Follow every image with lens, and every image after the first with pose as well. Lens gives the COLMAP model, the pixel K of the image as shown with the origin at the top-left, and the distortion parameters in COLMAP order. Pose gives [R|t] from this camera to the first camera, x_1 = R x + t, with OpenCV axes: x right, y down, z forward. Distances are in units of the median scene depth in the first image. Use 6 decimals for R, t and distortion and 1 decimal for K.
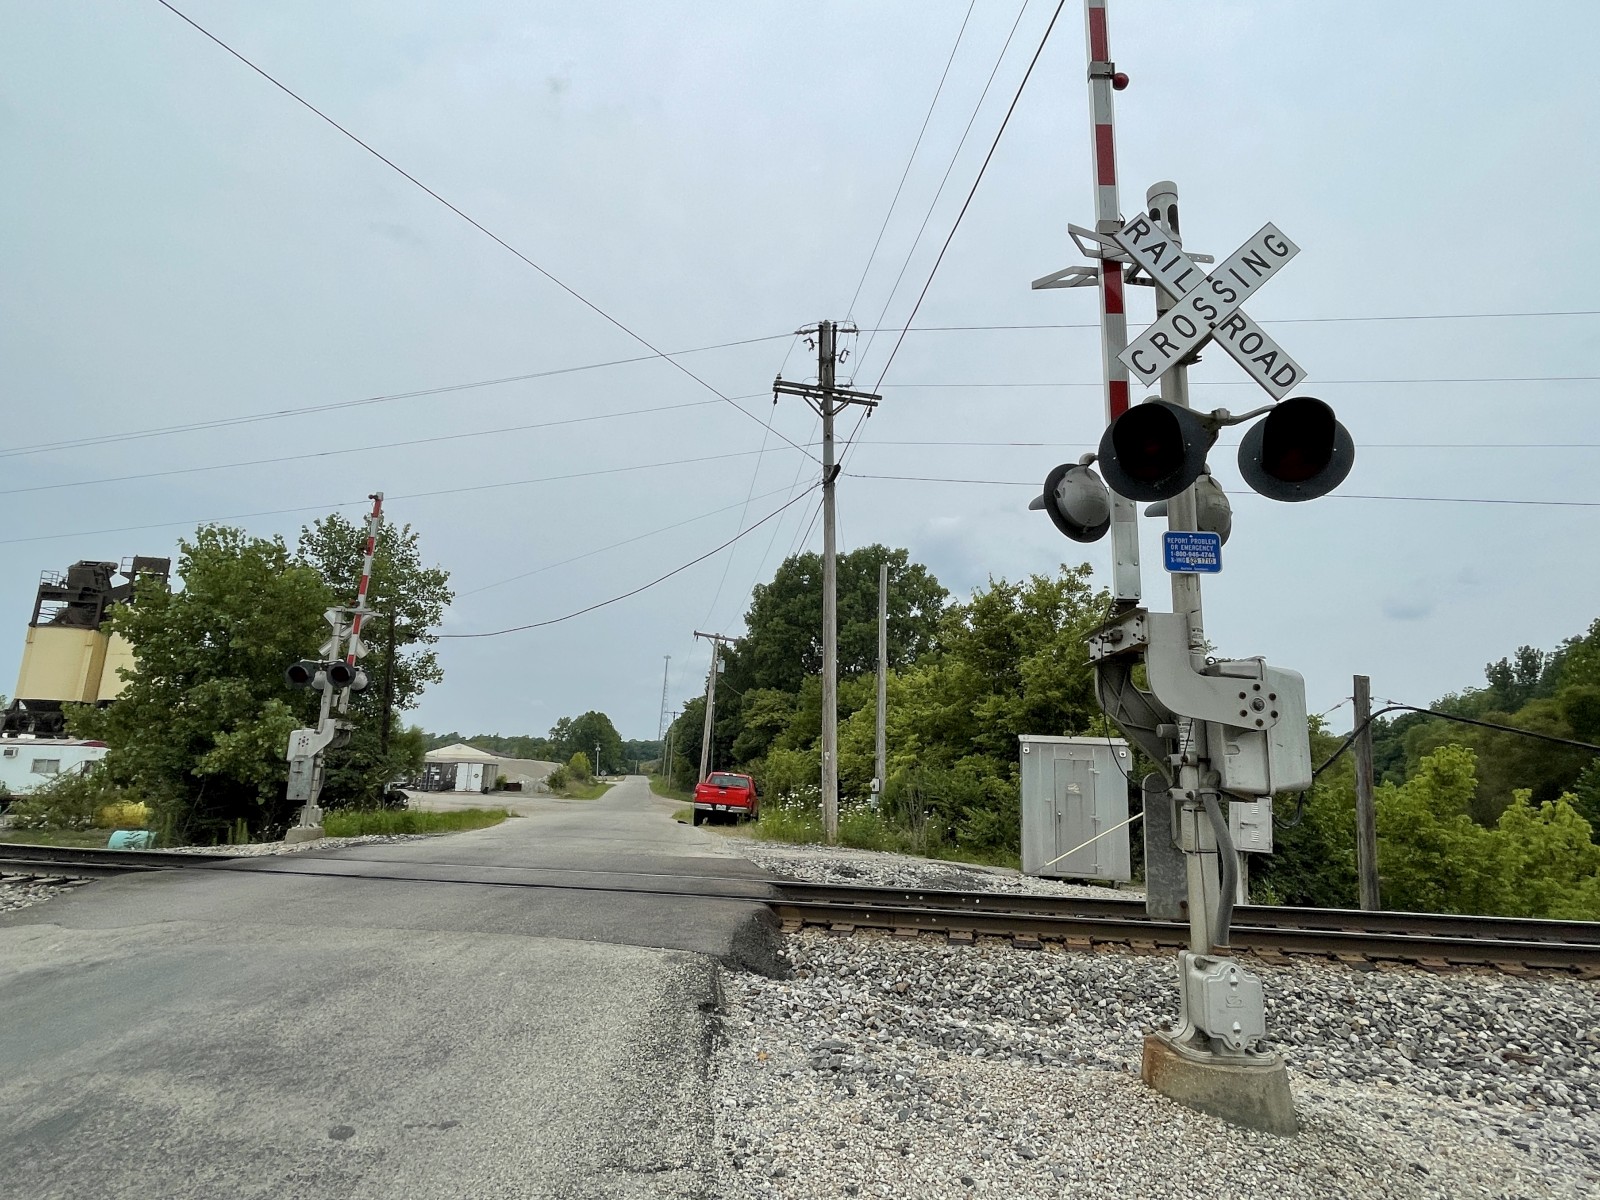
lens RADIAL K [[828.9, 0, 805.6], [0, 828.9, 600.2], [0, 0, 1]] dist [-0.001729, -0.000007]
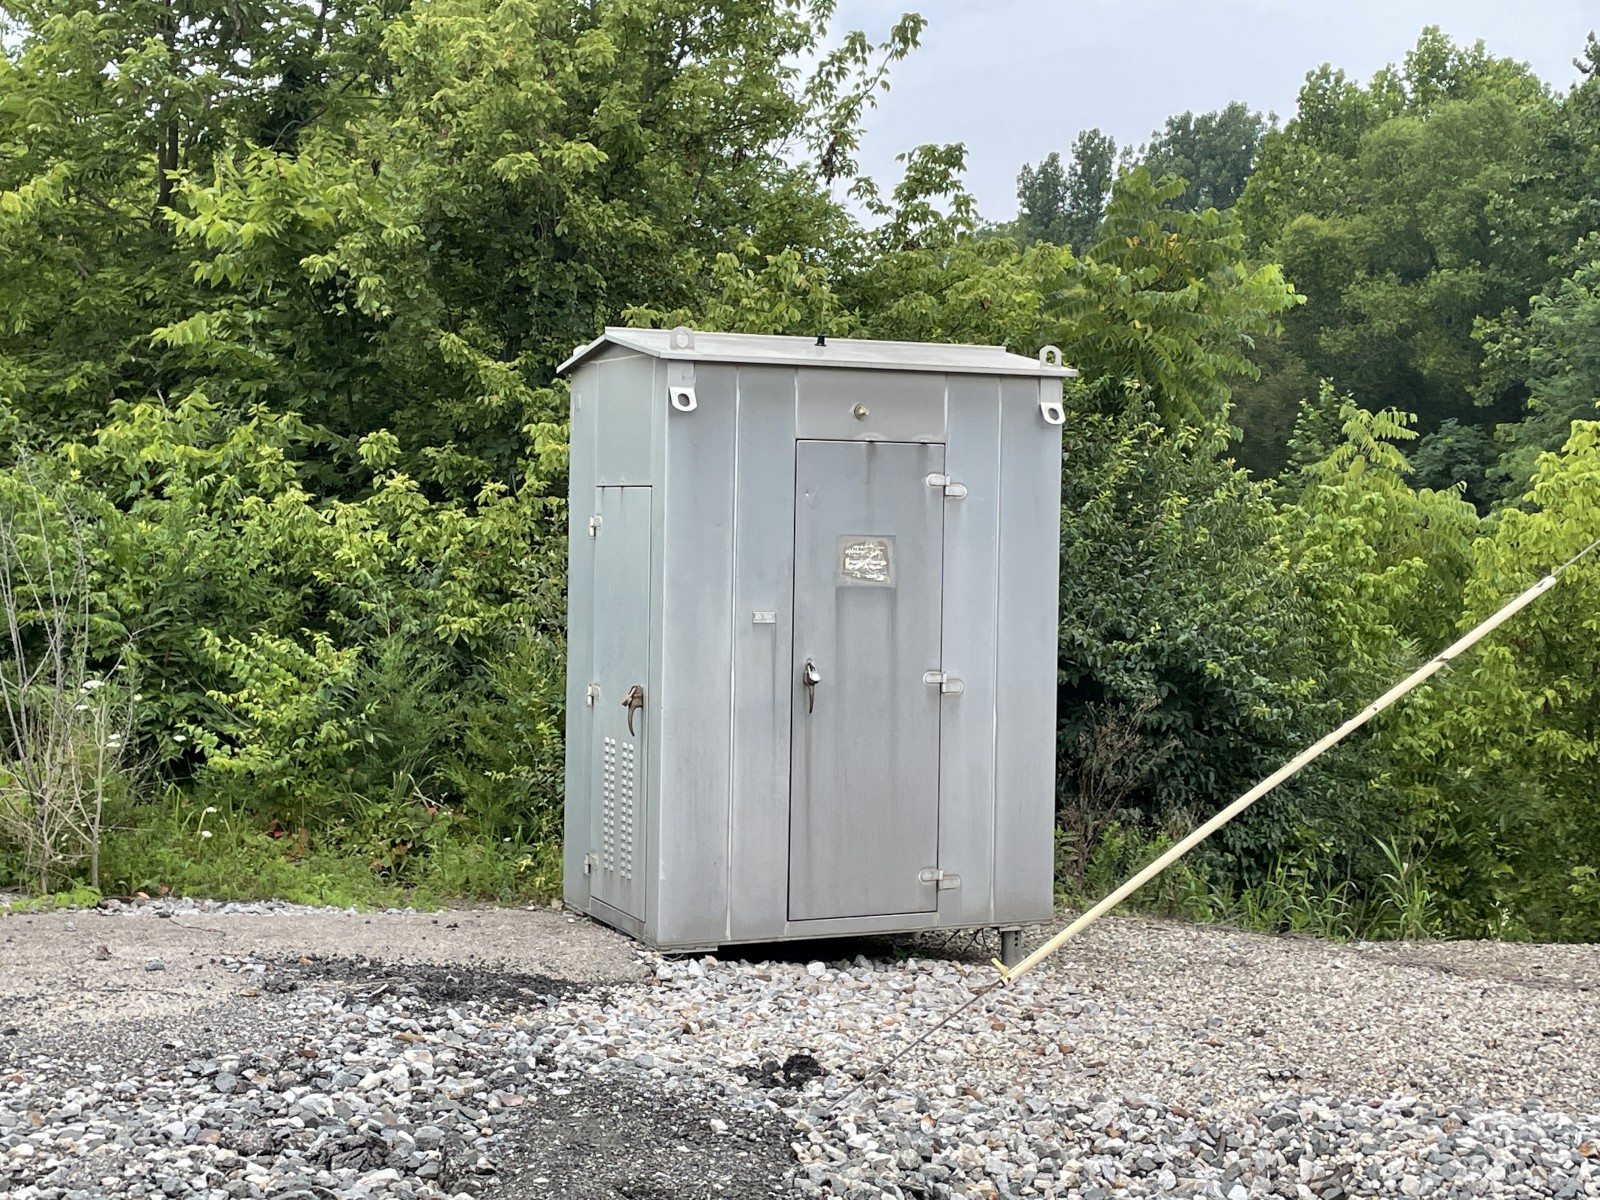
lens RADIAL K [[2282.4, 0, 819.5], [0, 2282.4, 564.4], [0, 0, 1]] dist [0.083373, -0.044401]
pose [[0.801161, -0.053304, 0.596070, -0.163263], [-0.108080, 0.966759, 0.231722, 0.228344], [-0.588608, -0.250070, 0.768769, 1.421459]]
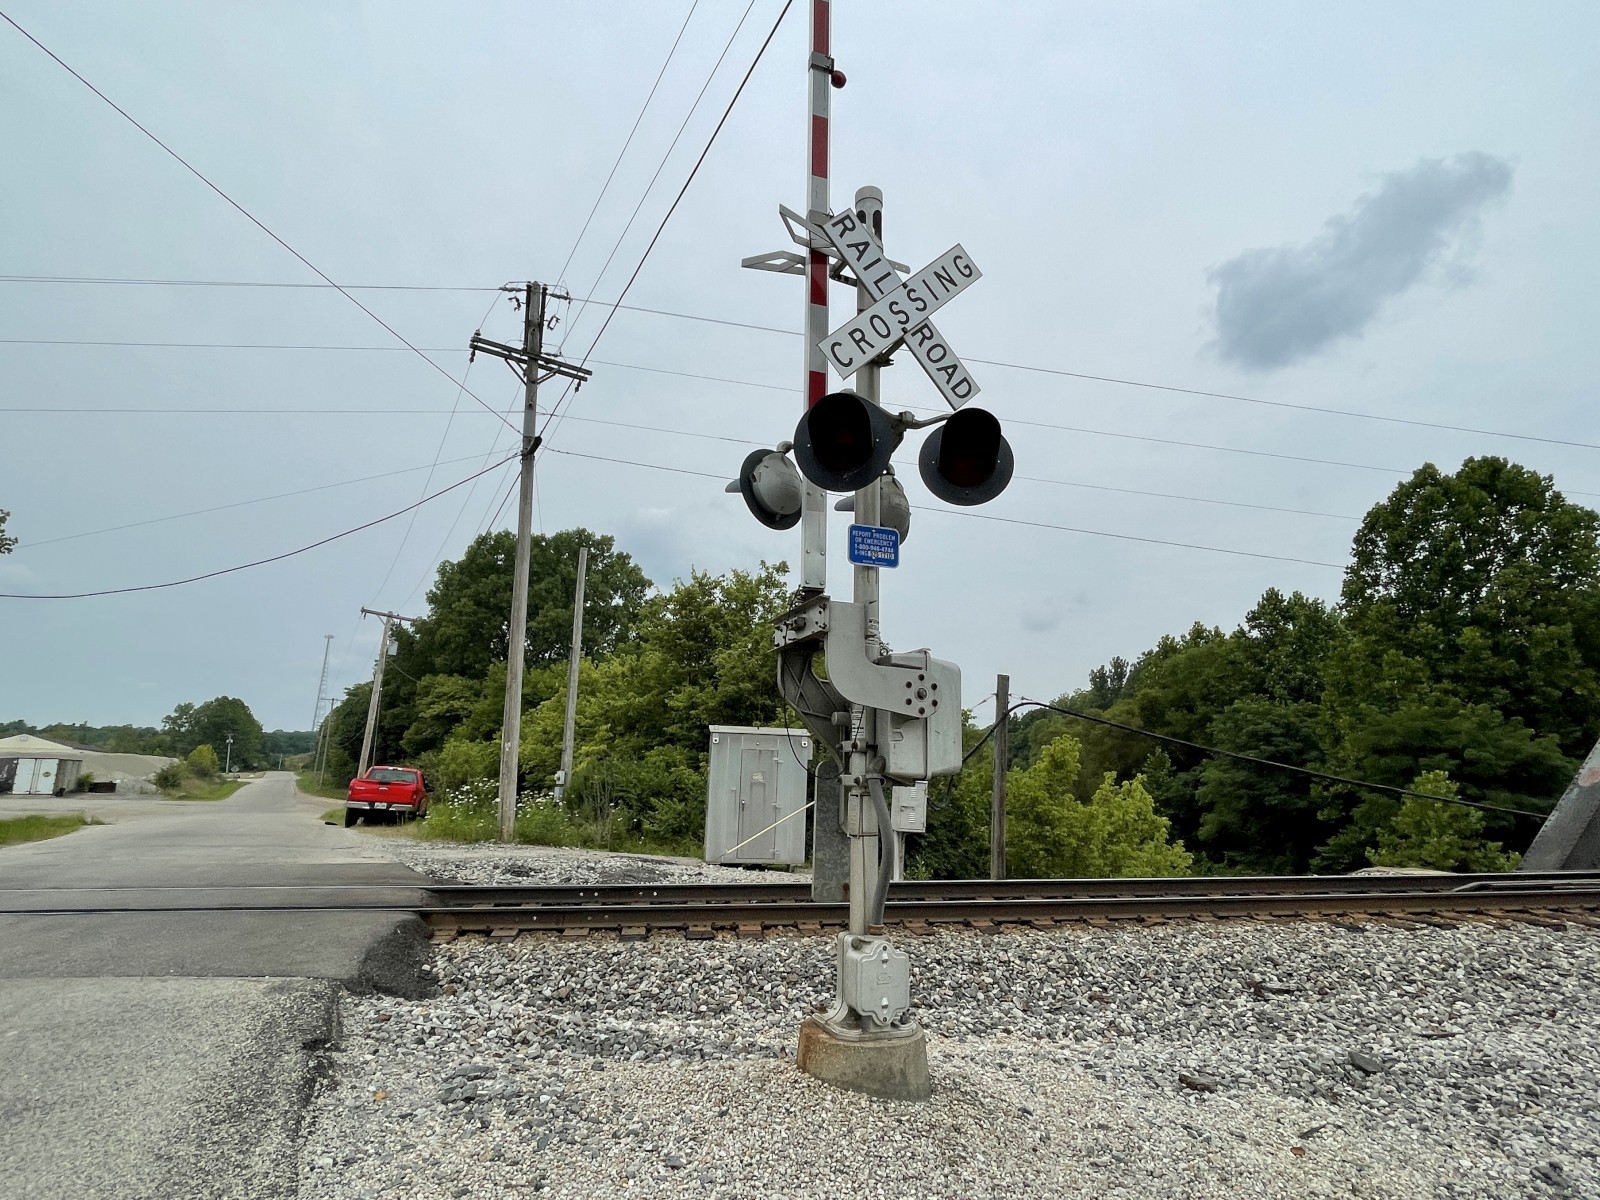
lens RADIAL K [[828.9, 0, 805.6], [0, 828.9, 600.2], [0, 0, 1]] dist [-0.001729, -0.000007]
pose [[0.936425, 0.057009, 0.346205, 0.024027], [-0.060489, 0.998169, -0.000756, 0.011264], [-0.345614, -0.020233, 0.938158, 0.042821]]
